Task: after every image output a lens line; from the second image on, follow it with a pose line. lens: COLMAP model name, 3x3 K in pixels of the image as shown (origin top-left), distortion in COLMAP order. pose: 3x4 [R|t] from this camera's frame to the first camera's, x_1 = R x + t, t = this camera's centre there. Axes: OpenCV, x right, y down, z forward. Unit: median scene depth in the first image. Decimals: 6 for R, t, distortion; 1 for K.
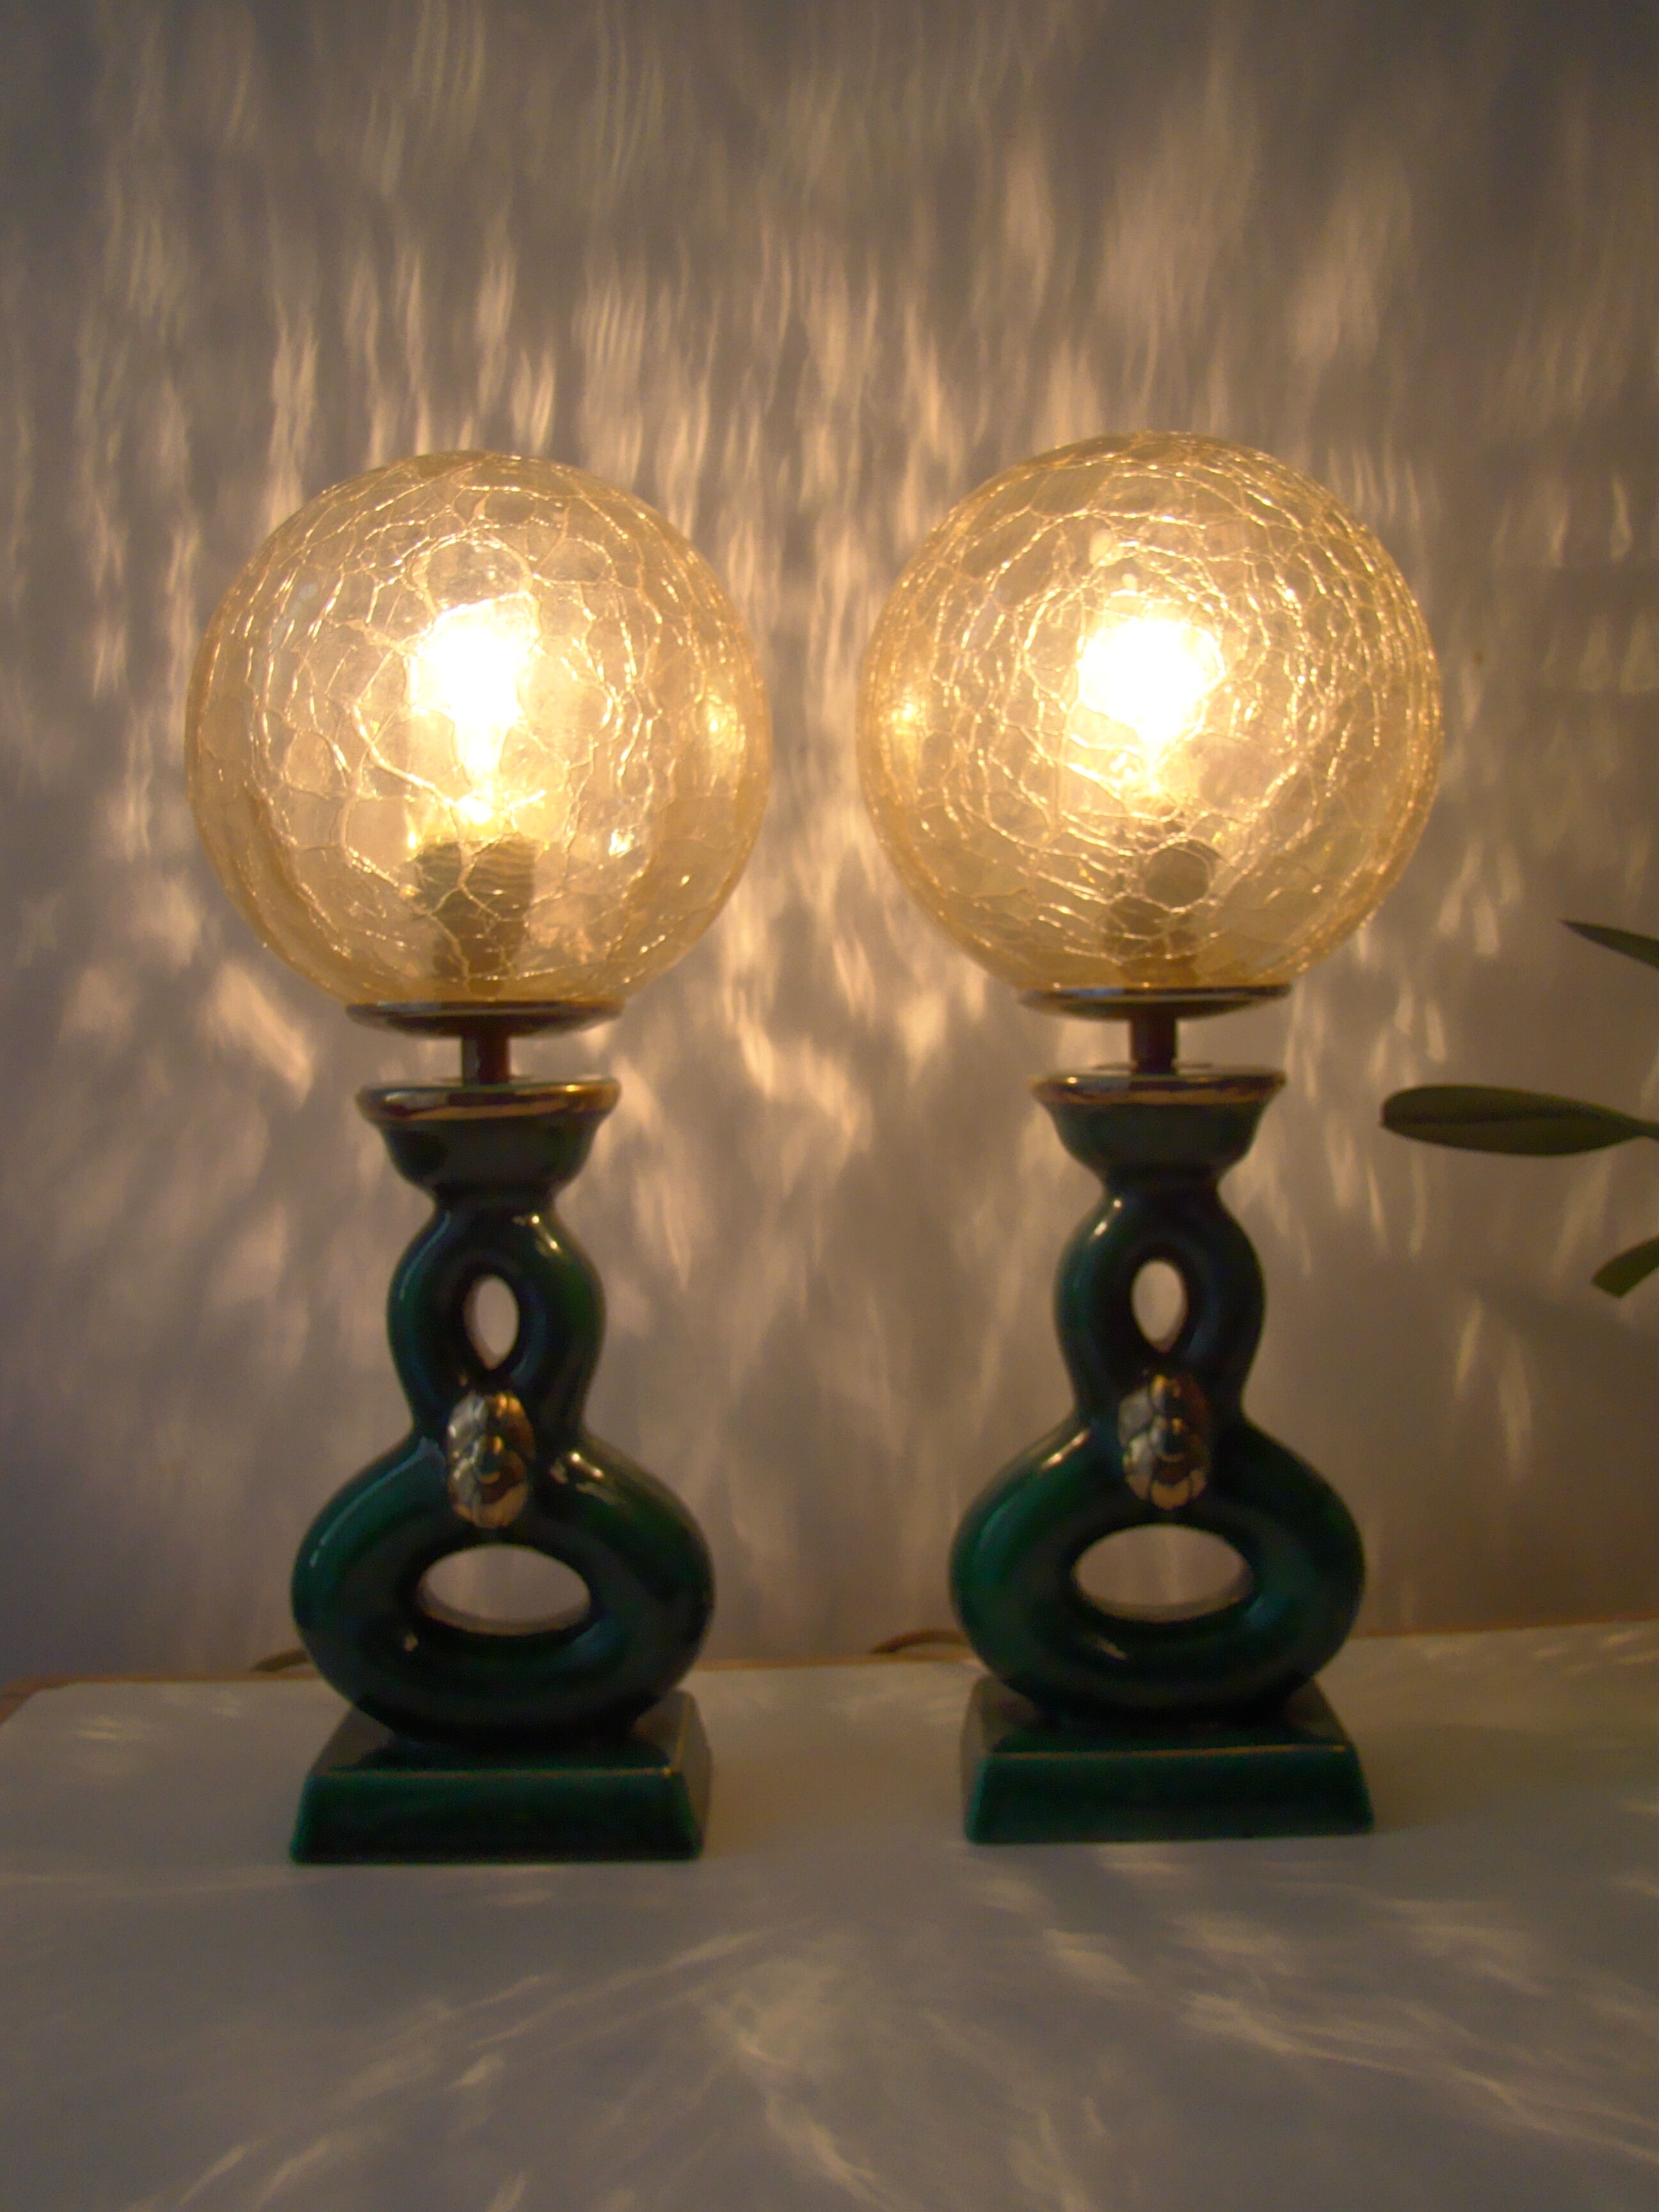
lens RADIAL K [[1854.8, 0, 829.5], [0, 1854.8, 1106.0], [0, 0, 1]] dist [-0.042448, -0.001216]
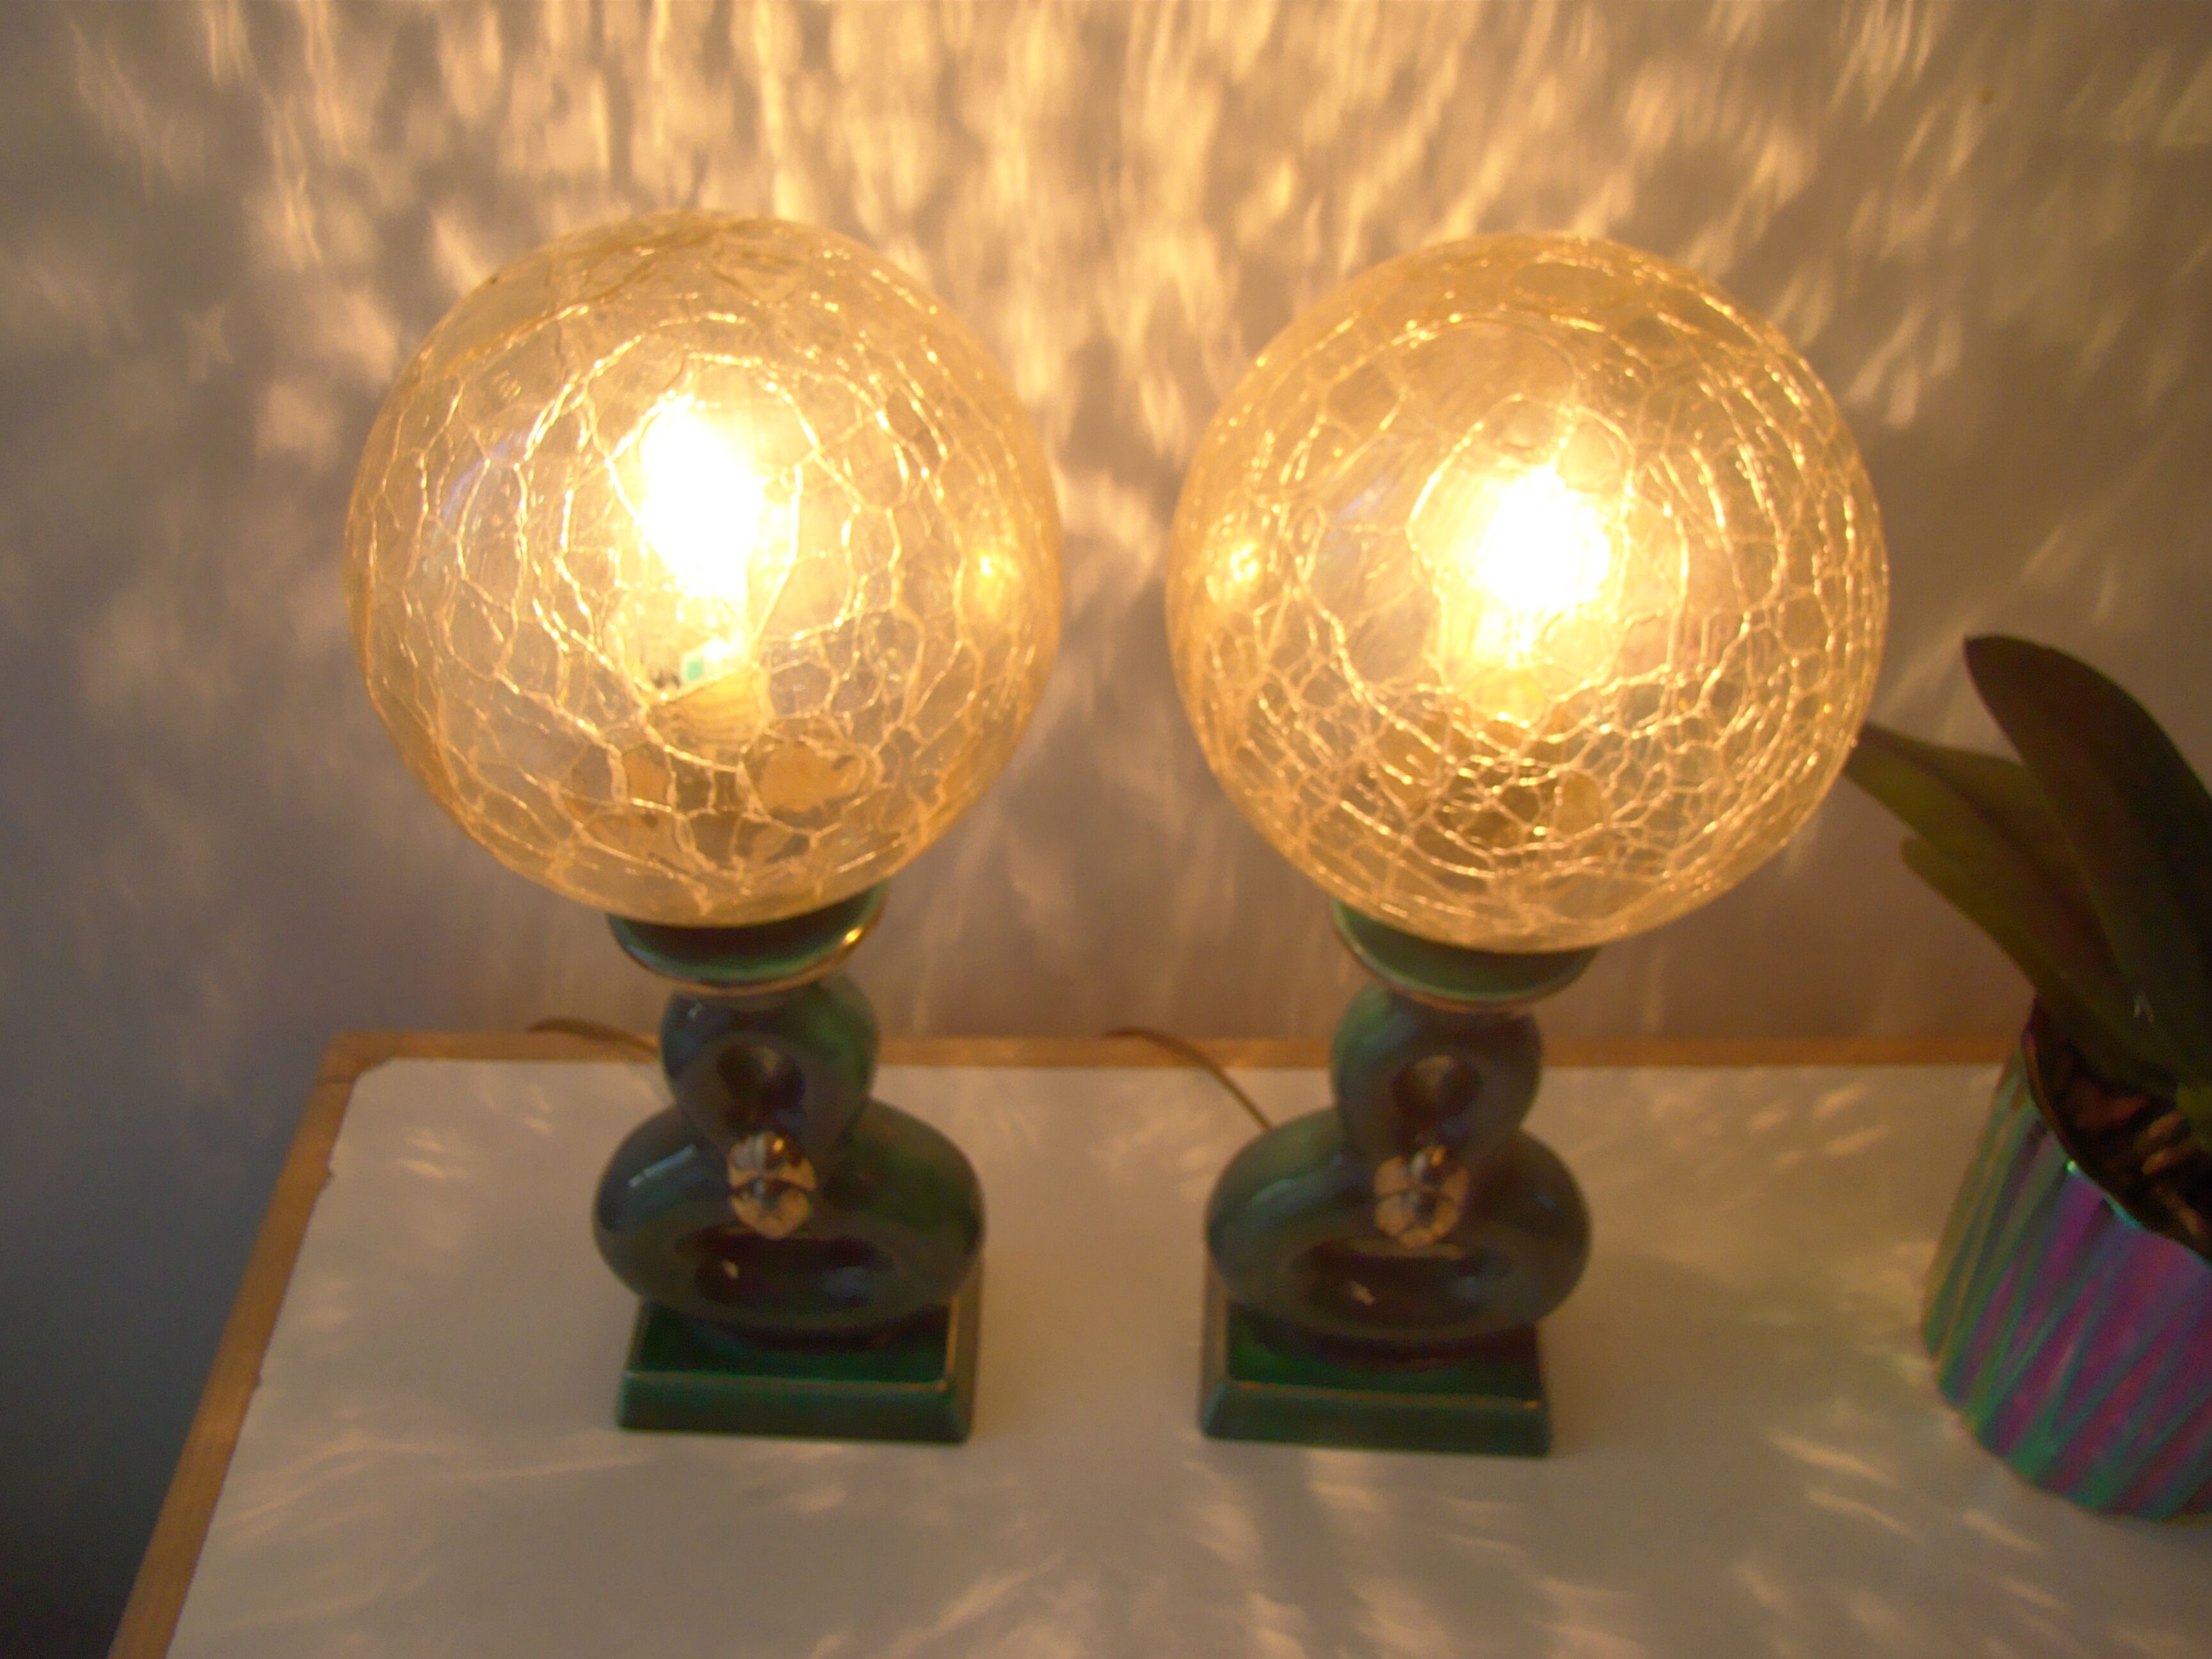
lens RADIAL K [[1889.1, 0, 1125.5], [0, 1889.1, 830.9], [0, 0, 1]] dist [-0.106449, 0.105139]
pose [[0.998425, 0.054521, 0.013247, -0.005317], [-0.052562, 0.826312, 0.560755, -0.407791], [0.019626, -0.560568, 0.827876, 0.174562]]
